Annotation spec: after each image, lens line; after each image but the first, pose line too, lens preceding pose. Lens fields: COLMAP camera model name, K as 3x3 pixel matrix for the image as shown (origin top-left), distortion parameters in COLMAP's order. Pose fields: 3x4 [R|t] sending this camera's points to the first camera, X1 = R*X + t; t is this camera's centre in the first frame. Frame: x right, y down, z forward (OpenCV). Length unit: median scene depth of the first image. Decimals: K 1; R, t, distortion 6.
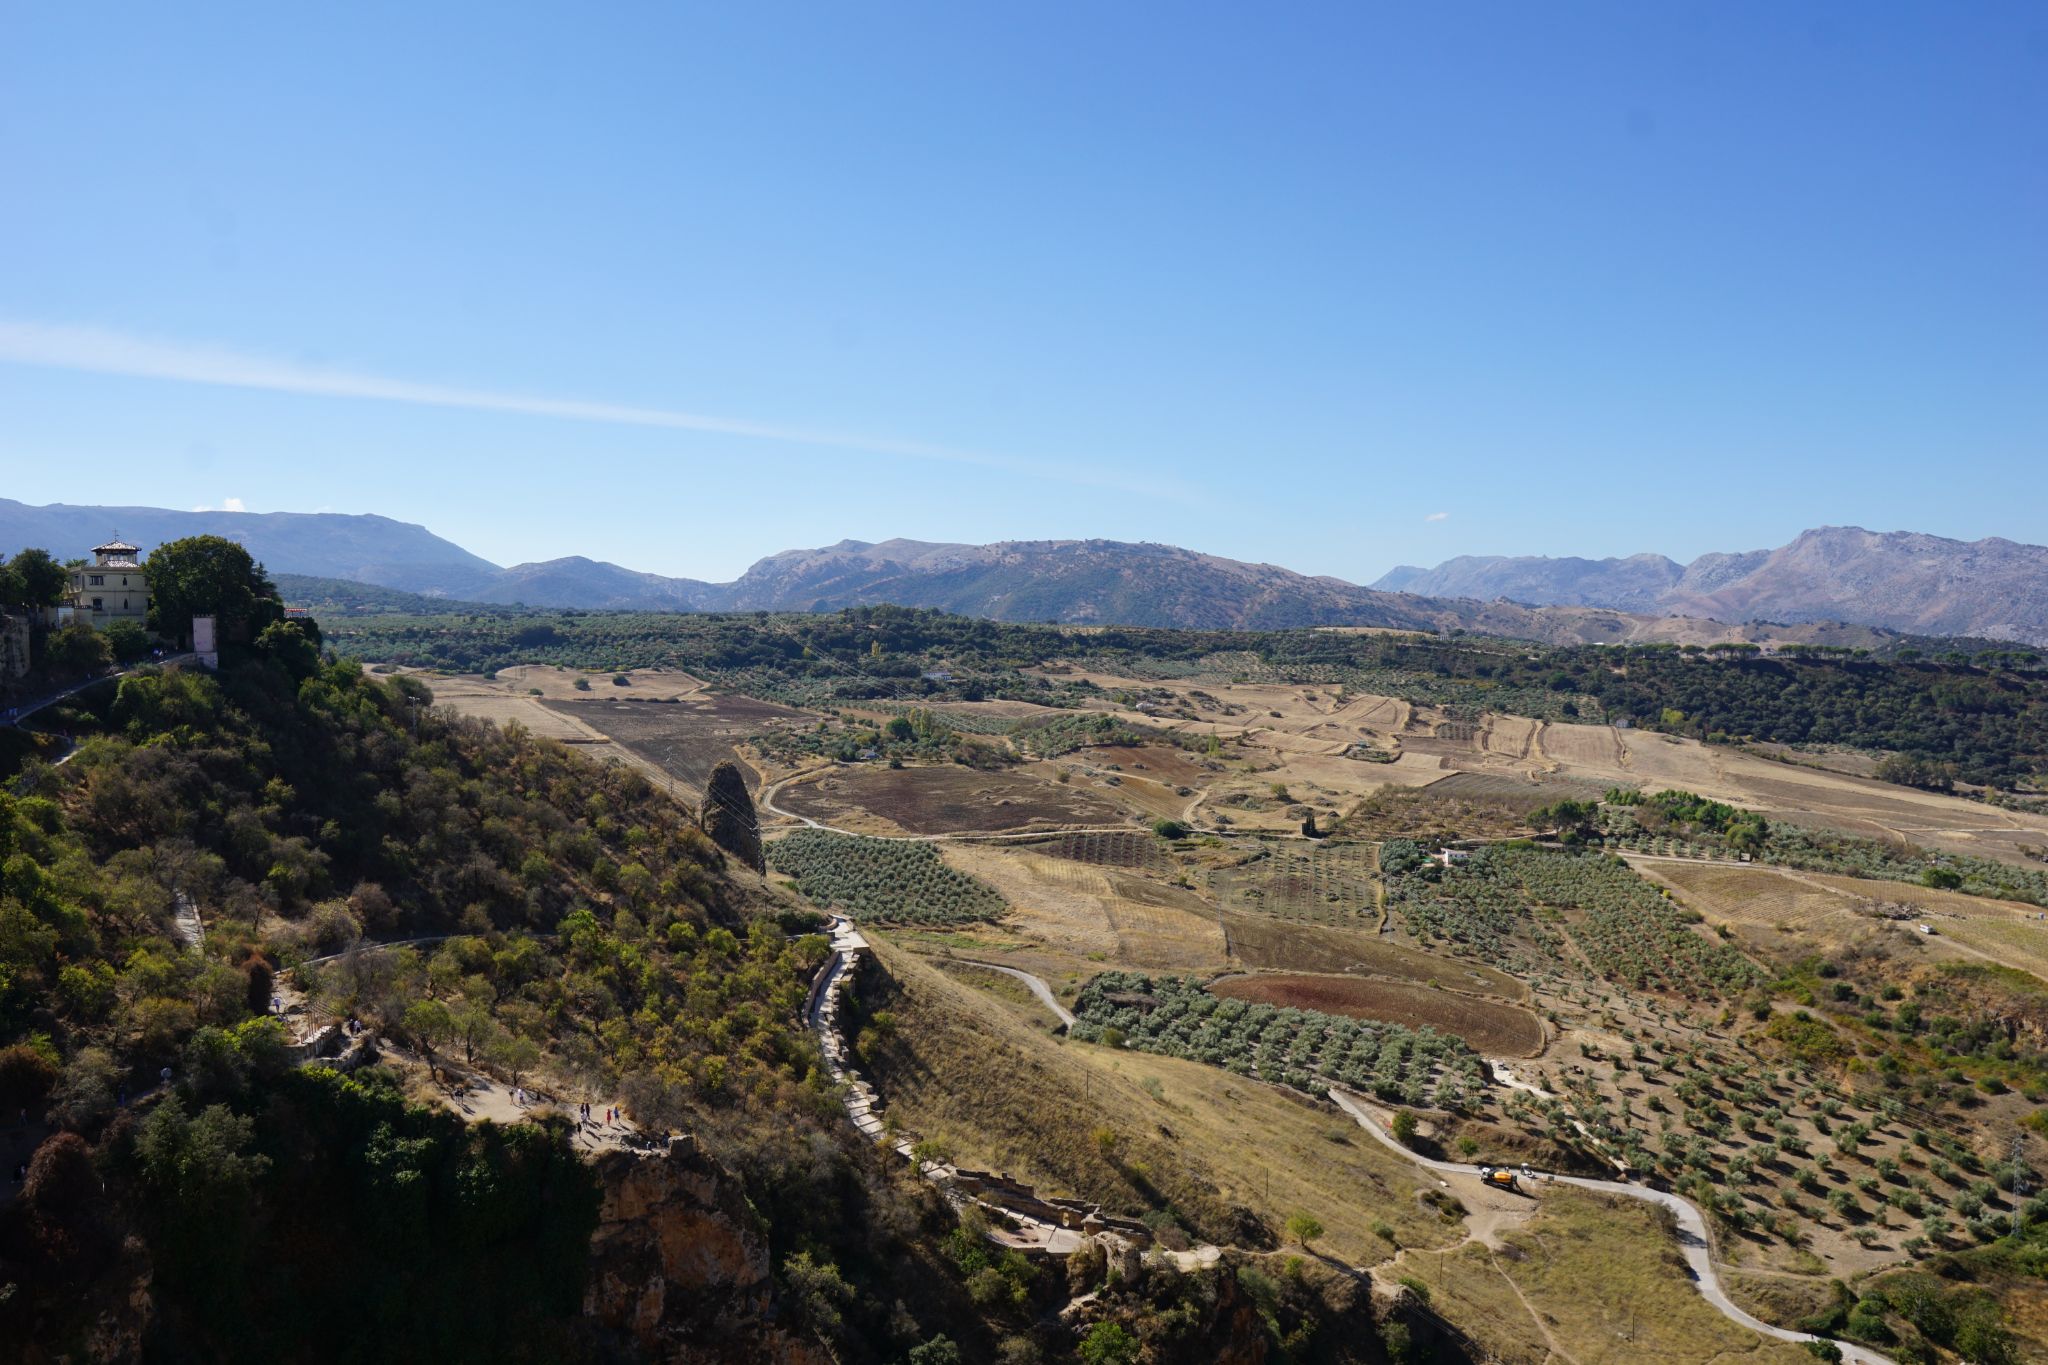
lens RADIAL K [[1436.7, 0, 1021.6], [0, 1436.7, 678.0], [0, 0, 1]] dist [-0.111211, 0.074813]
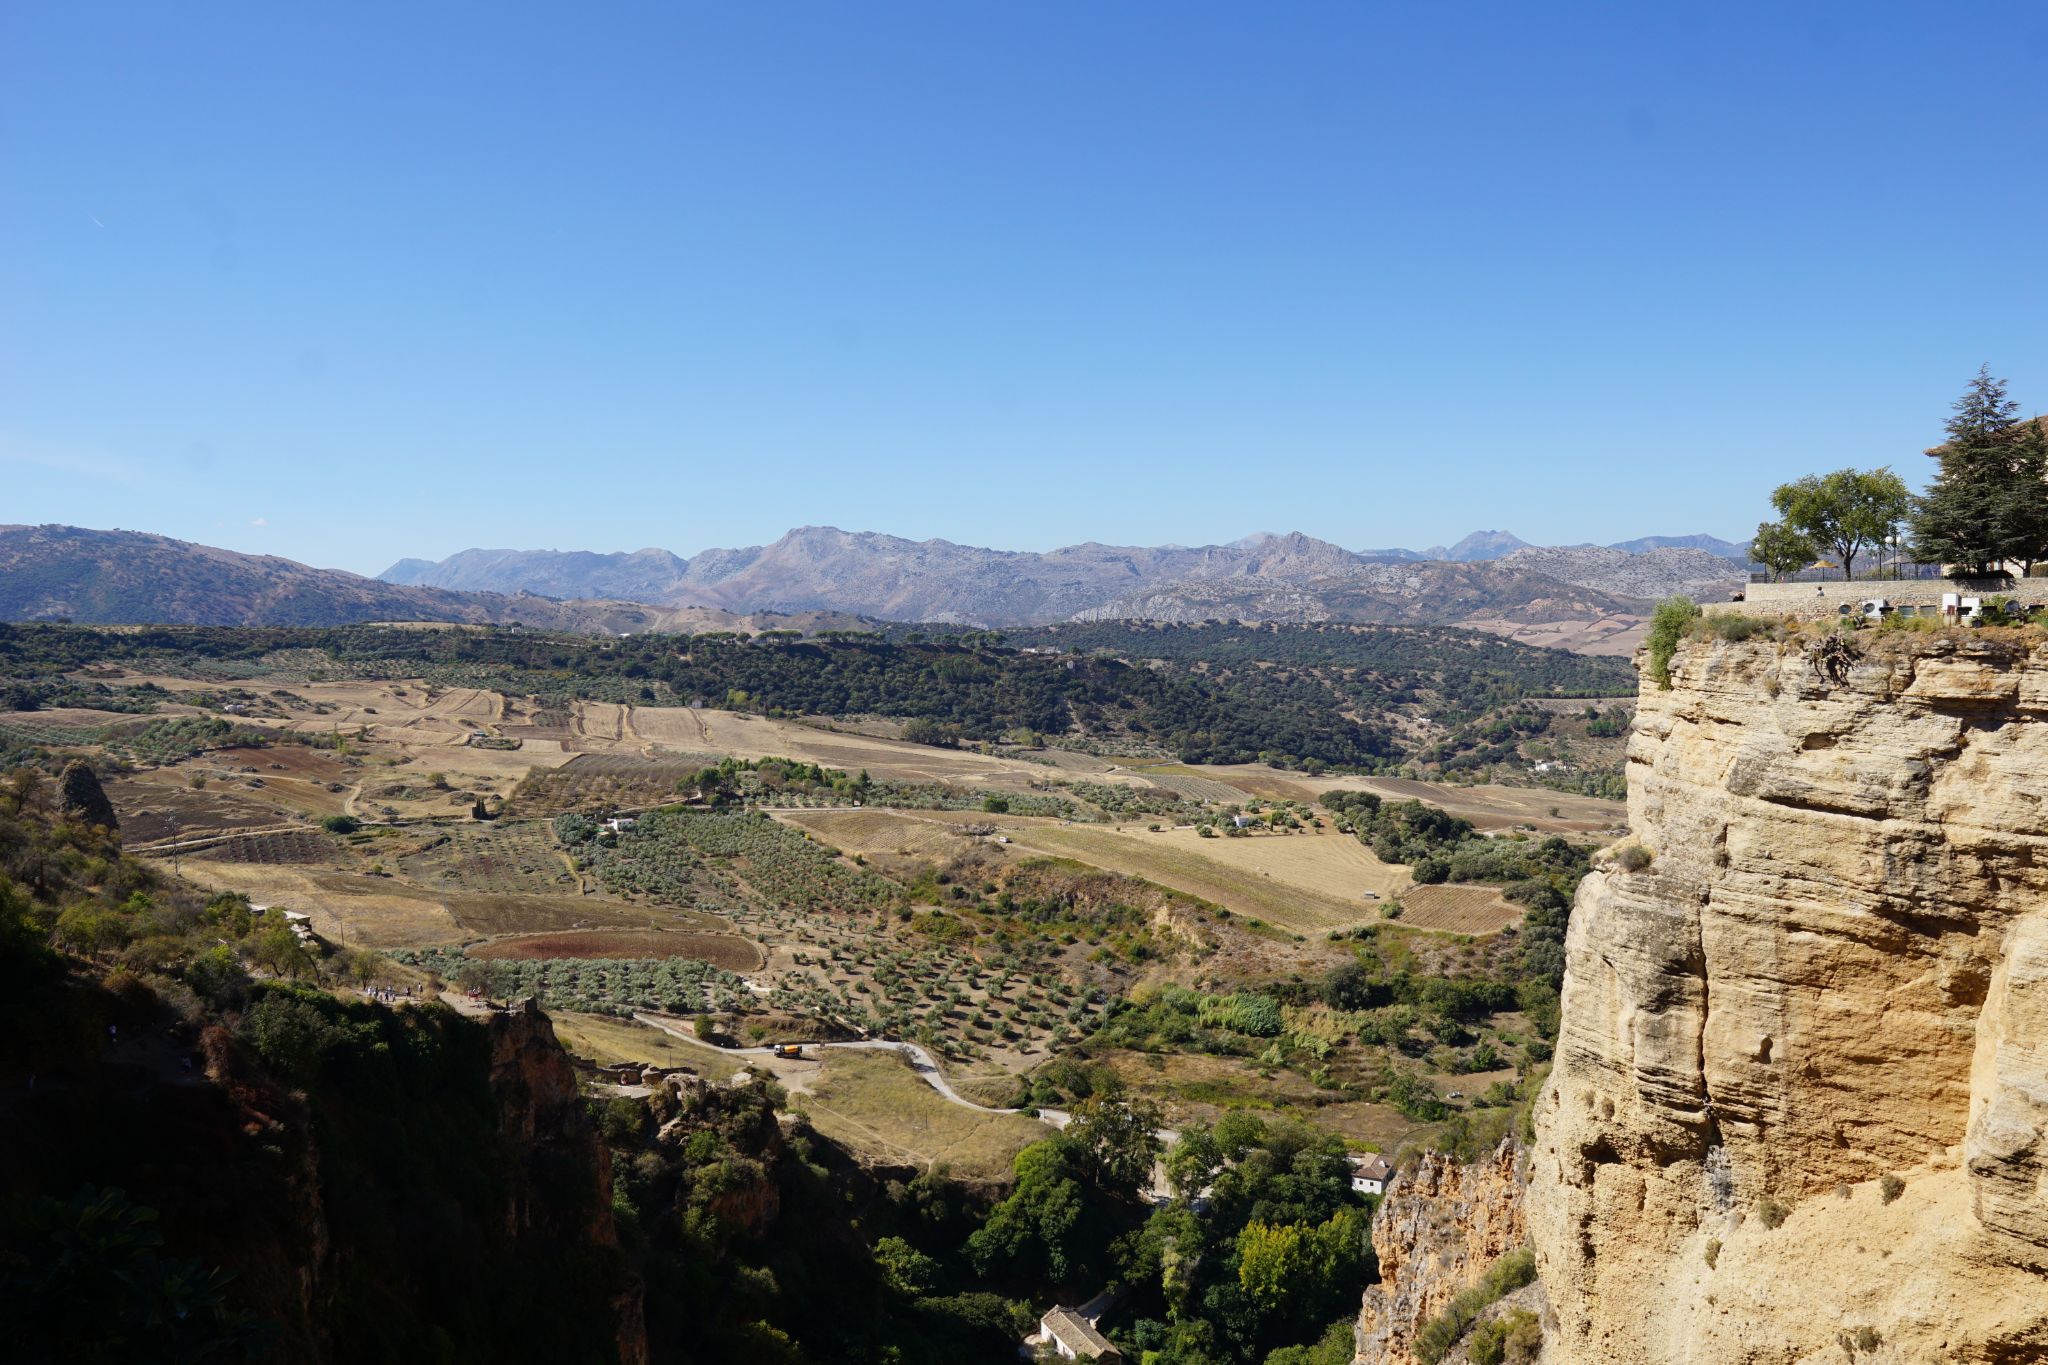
lens RADIAL K [[1436.7, 0, 1021.6], [0, 1436.7, 678.0], [0, 0, 1]] dist [-0.111211, 0.074813]
pose [[0.781377, -0.034982, 0.623078, -0.106004], [0.032018, 0.999360, 0.015956, 0.002515], [-0.623238, 0.007482, 0.781997, -0.050945]]
